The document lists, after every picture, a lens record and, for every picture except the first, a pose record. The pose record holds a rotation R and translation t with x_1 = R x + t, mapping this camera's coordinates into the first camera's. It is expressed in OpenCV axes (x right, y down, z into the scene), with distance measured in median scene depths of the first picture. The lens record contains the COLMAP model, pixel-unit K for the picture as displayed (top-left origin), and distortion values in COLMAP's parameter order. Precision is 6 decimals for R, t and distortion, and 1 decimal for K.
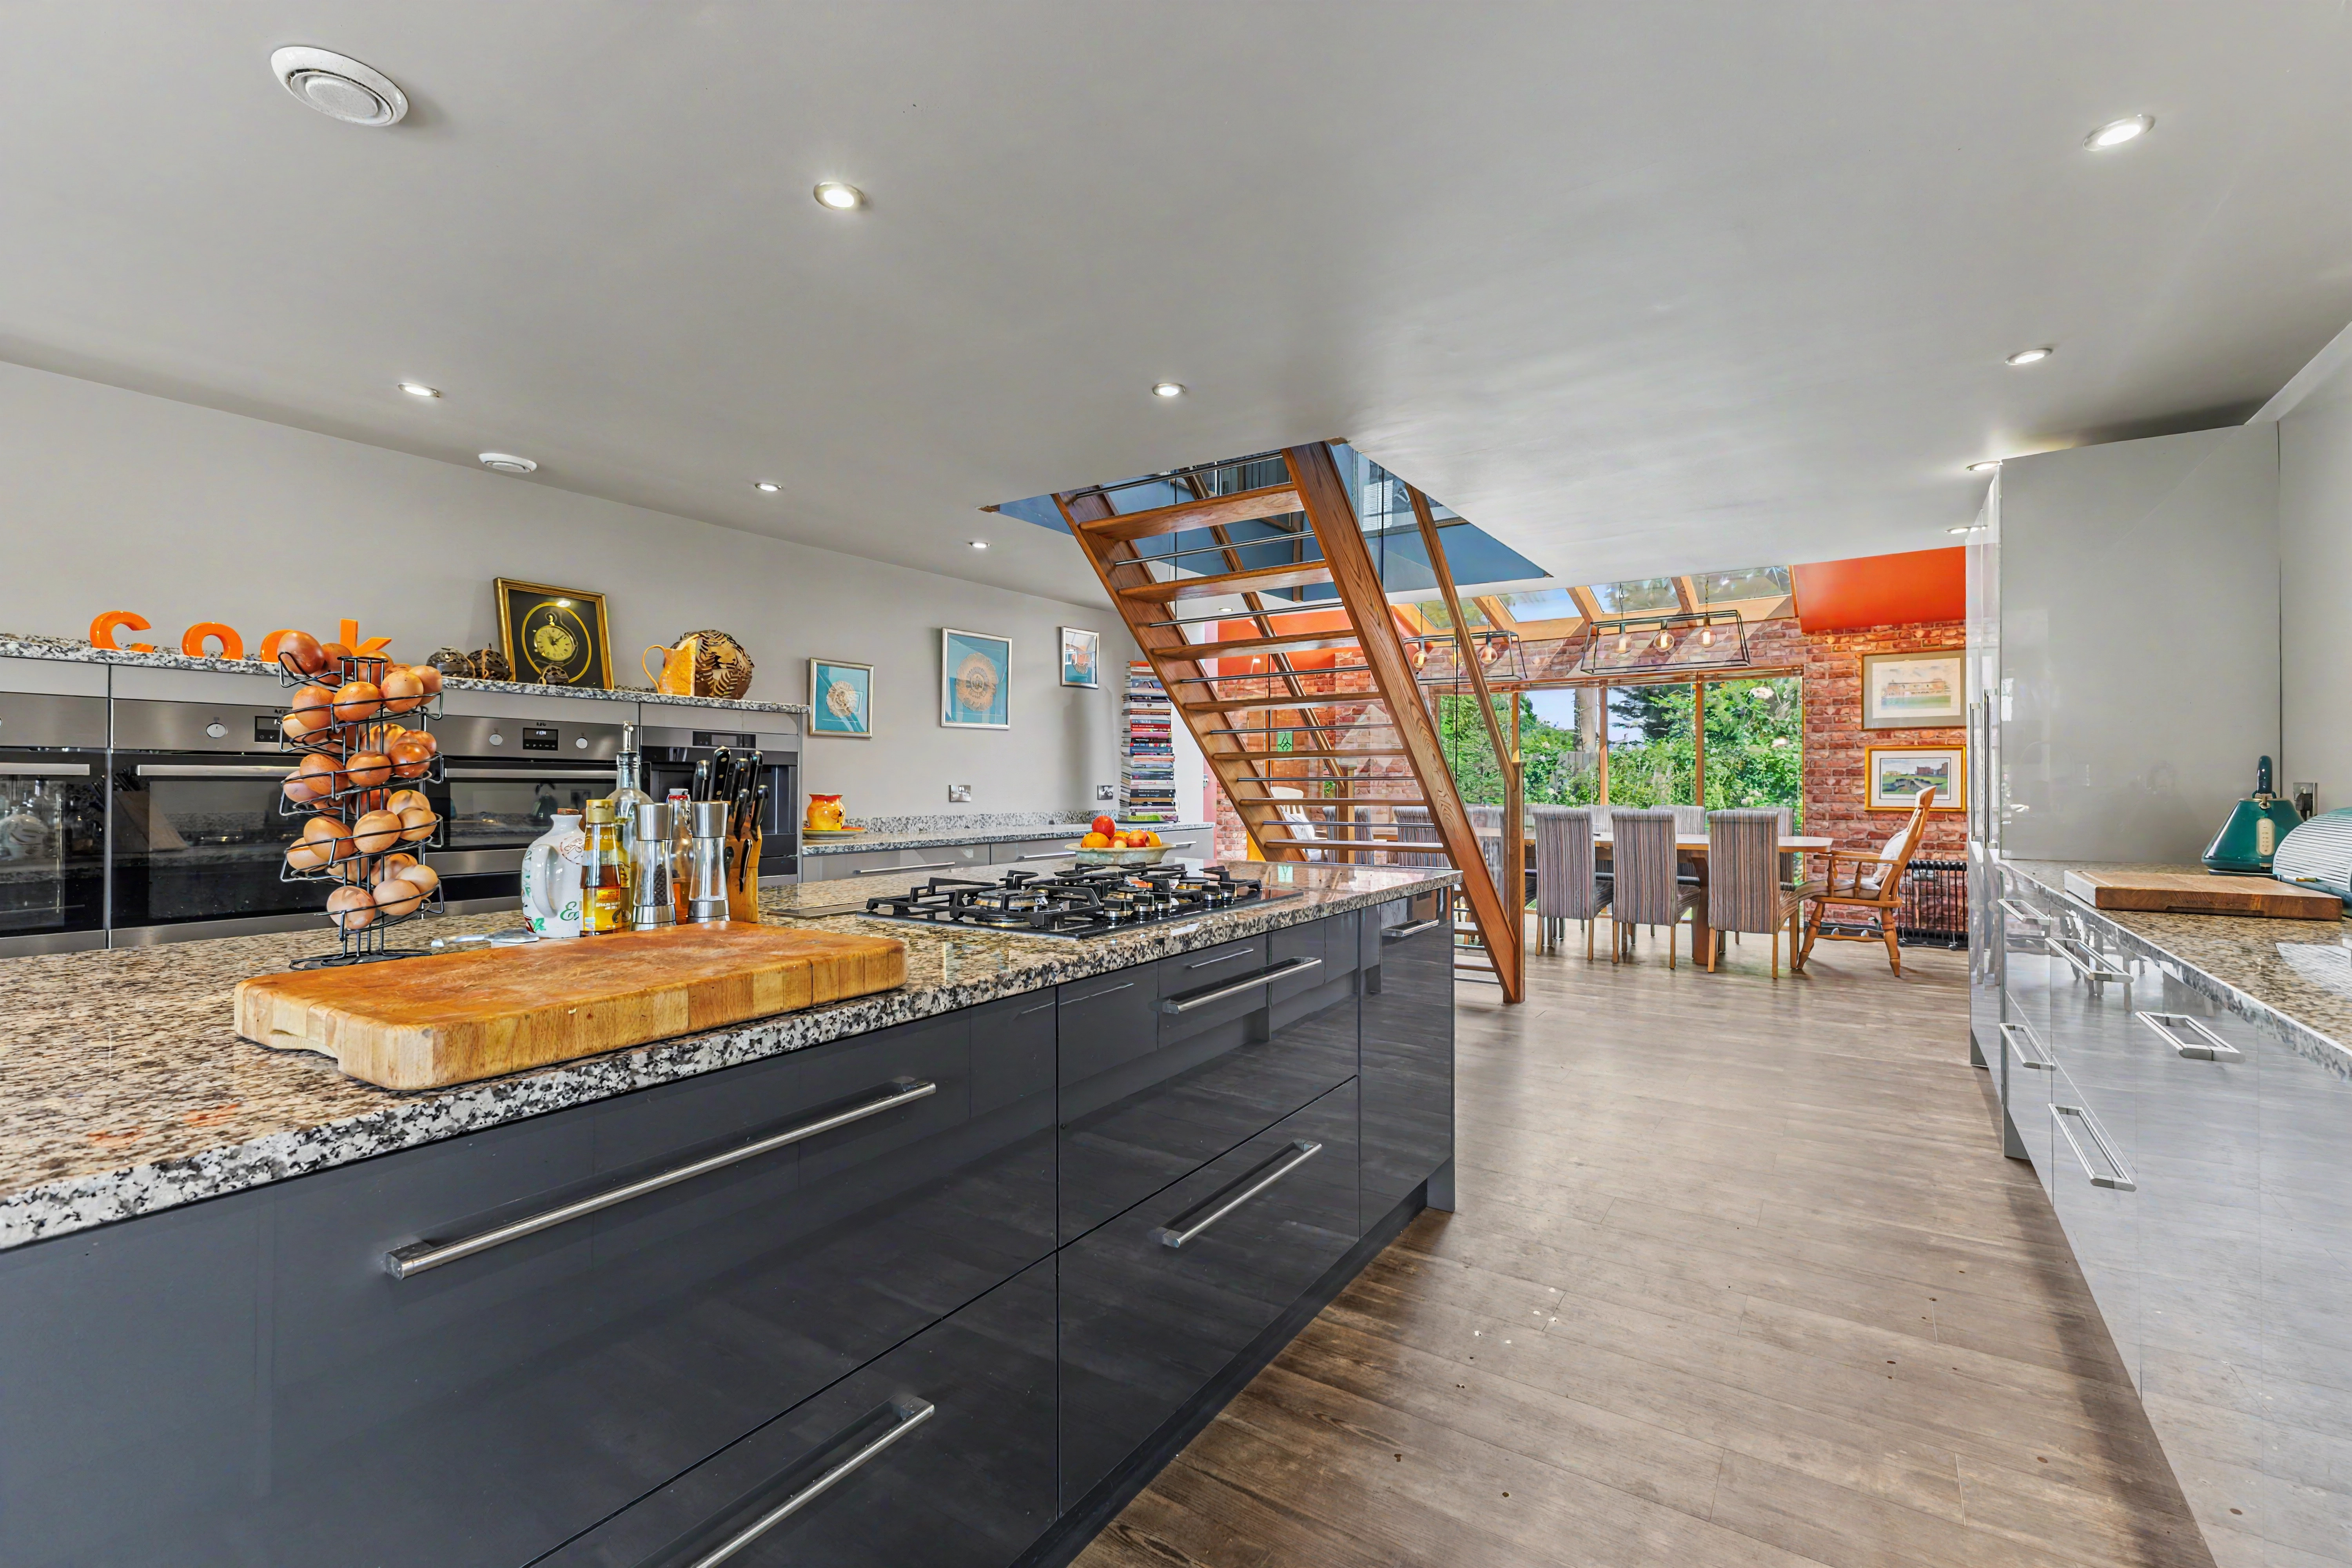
lens RADIAL K [[1016.3, 0, 1180.6], [0, 1016.3, 782.9], [0, 0, 1]] dist [0.004347, 0.000039]
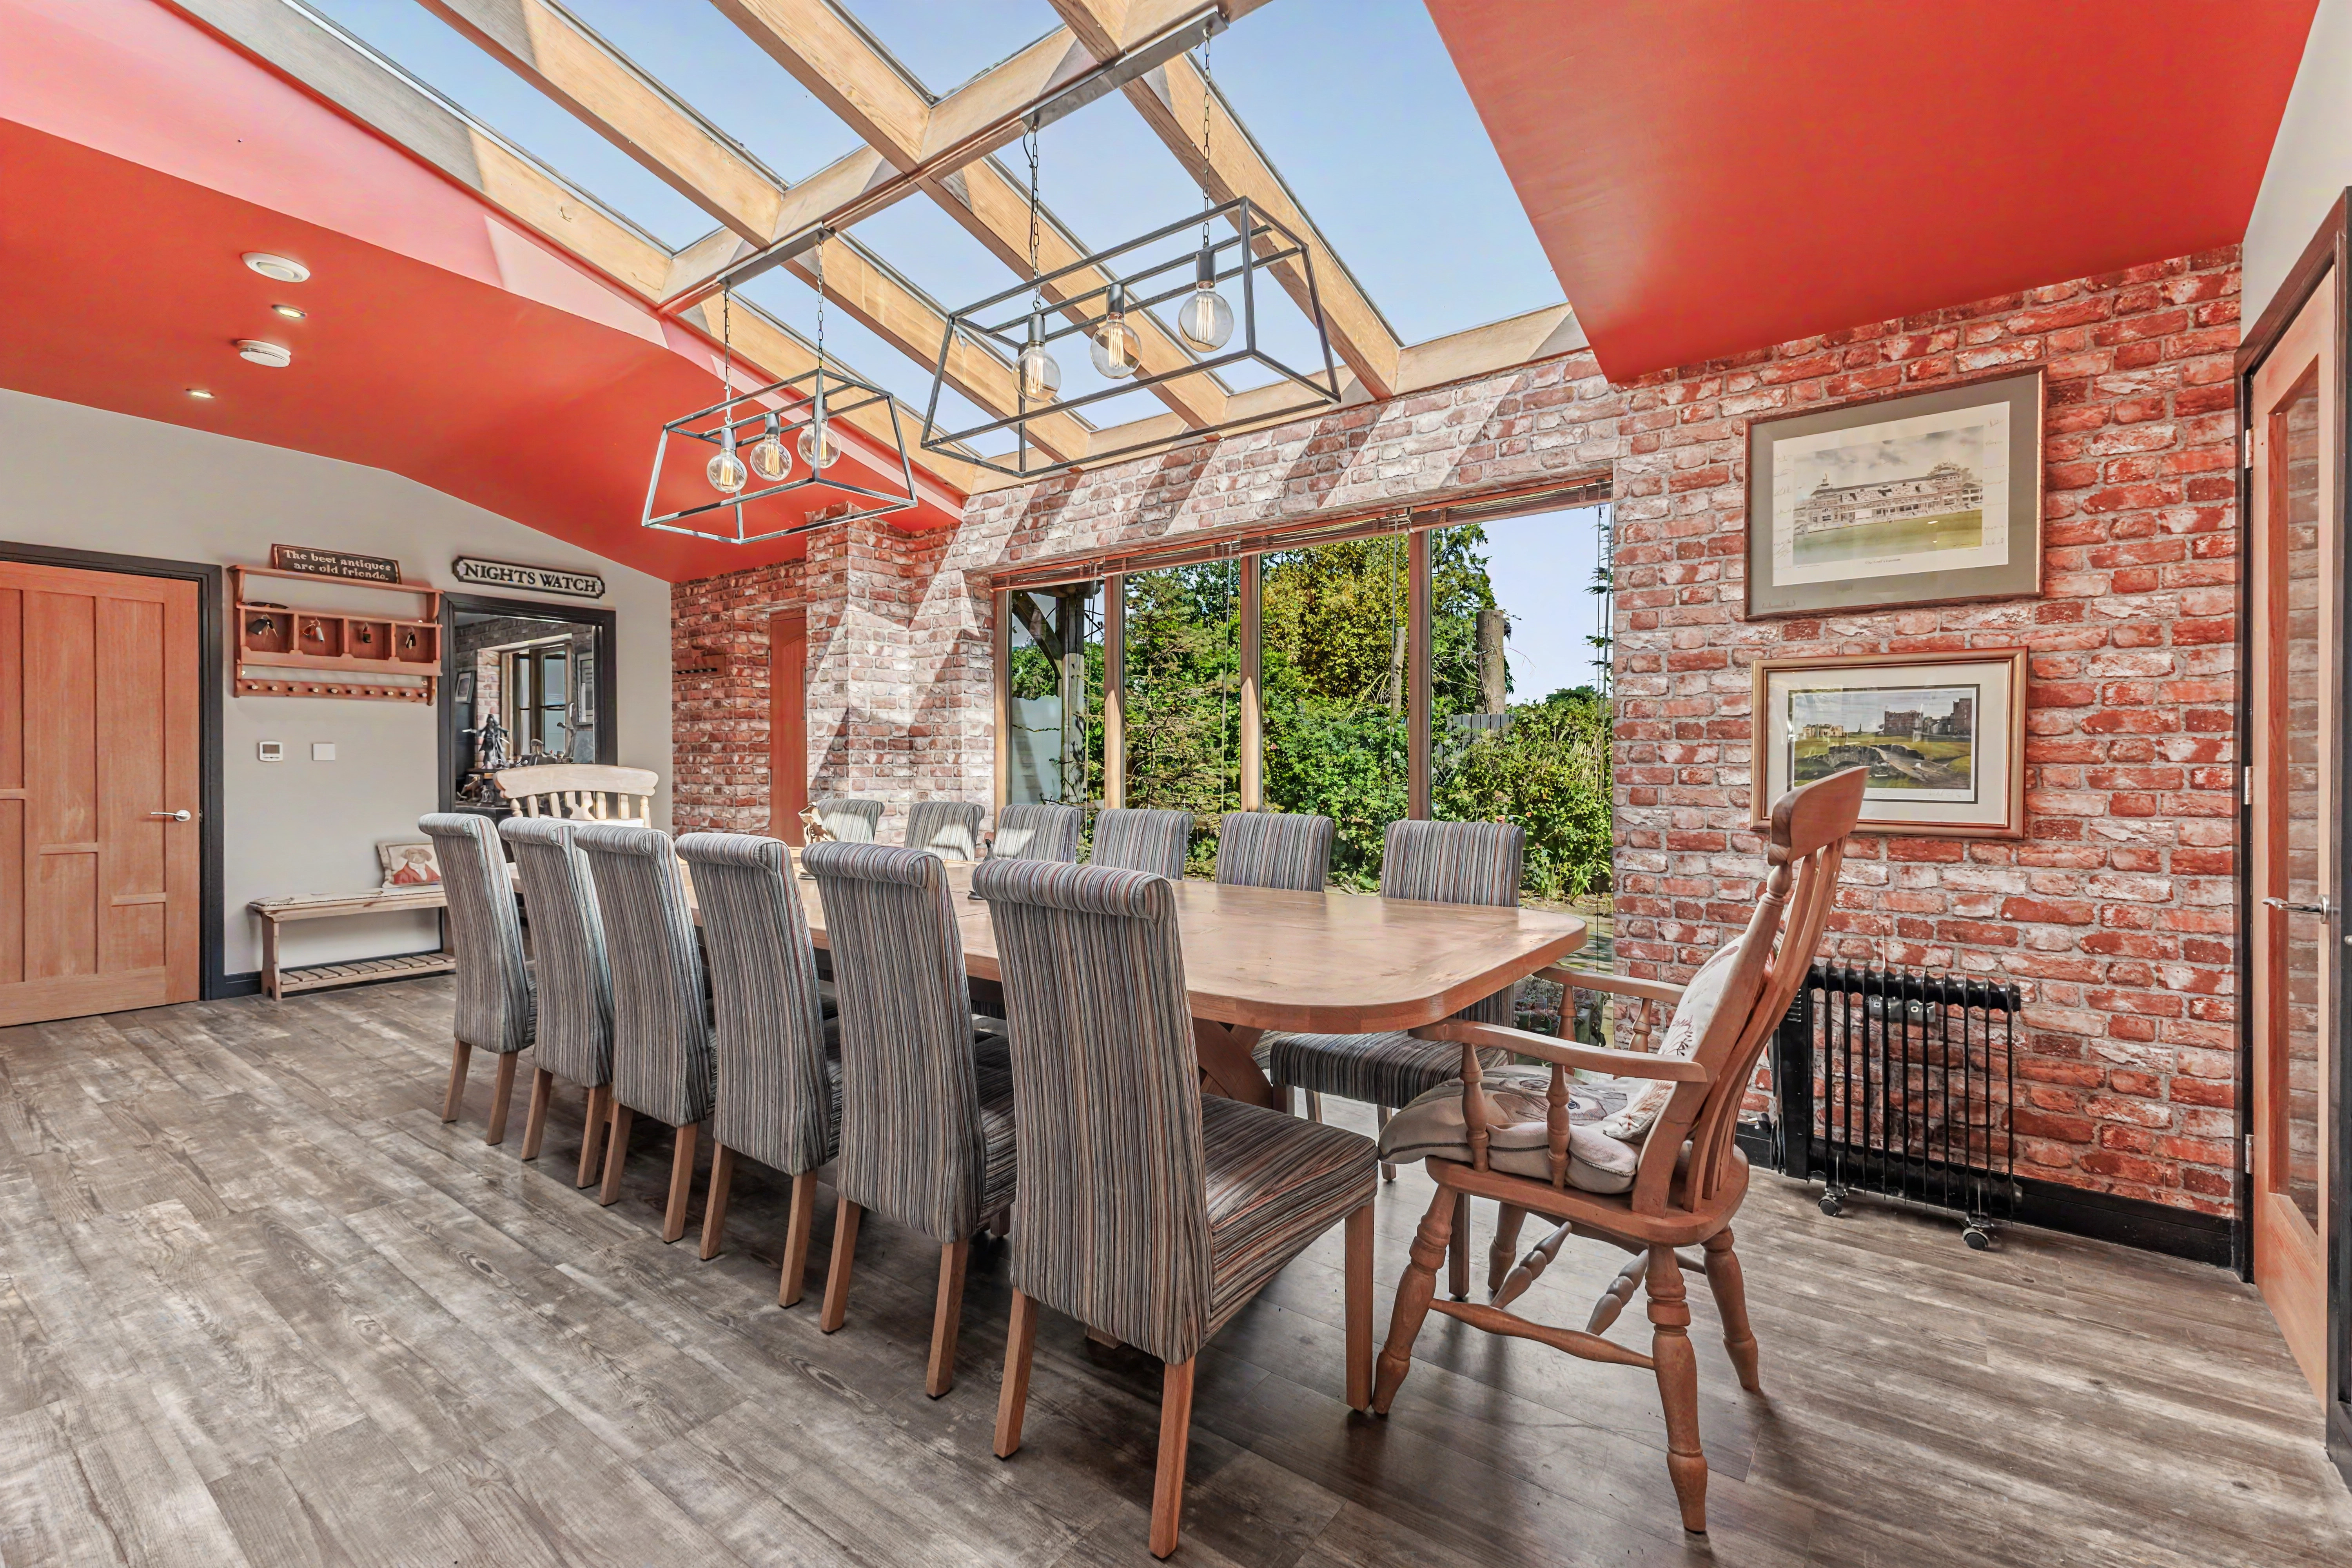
lens RADIAL K [[1016.3, 0, 1176.3], [0, 1016.3, 773.3], [0, 0, 1]] dist [0.004347, 0.000039]
pose [[0.997971, 0.002173, -0.063640, 0.492011], [-0.001127, 0.999864, 0.016480, 0.000351], [0.063667, -0.016375, 0.997837, 0.617956]]
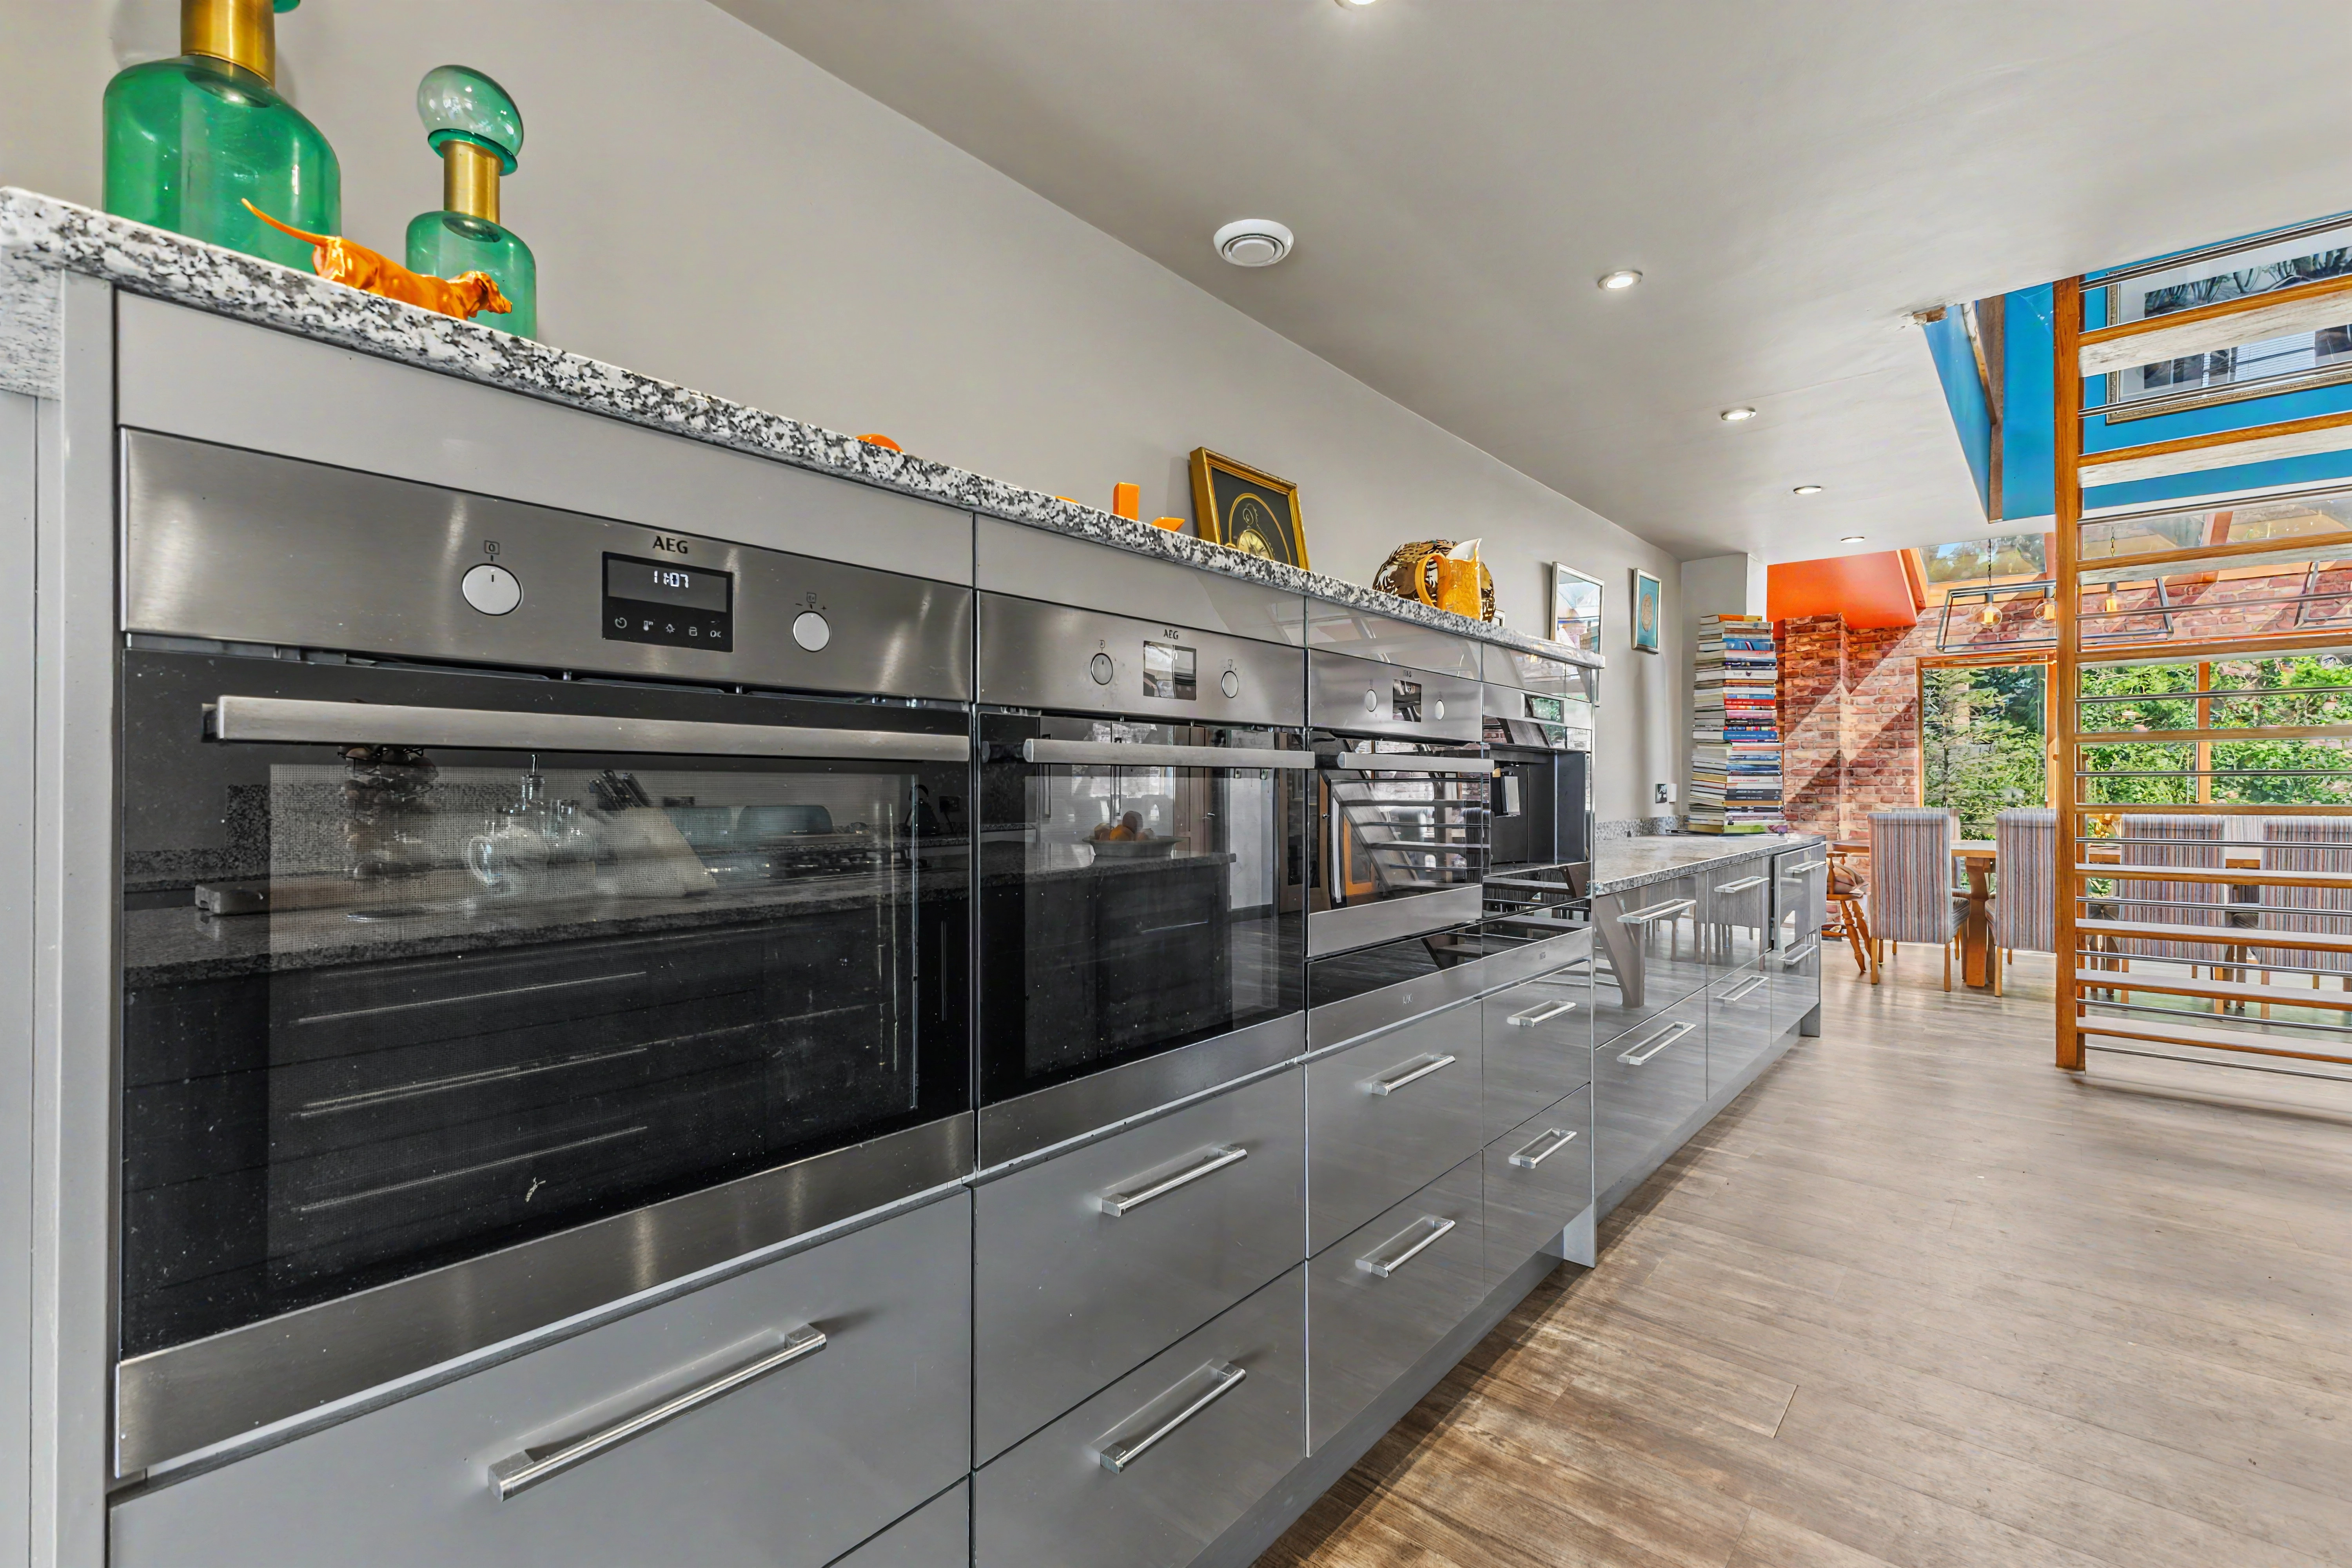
lens RADIAL K [[1016.3, 0, 1172.2], [0, 1016.3, 786.5], [0, 0, 1]] dist [0.004347, 0.000039]
pose [[0.990014, 0.002368, -0.140949, -0.280017], [-0.001472, 0.999978, 0.006460, 0.000181], [0.140961, -0.006188, 0.989996, 0.177907]]
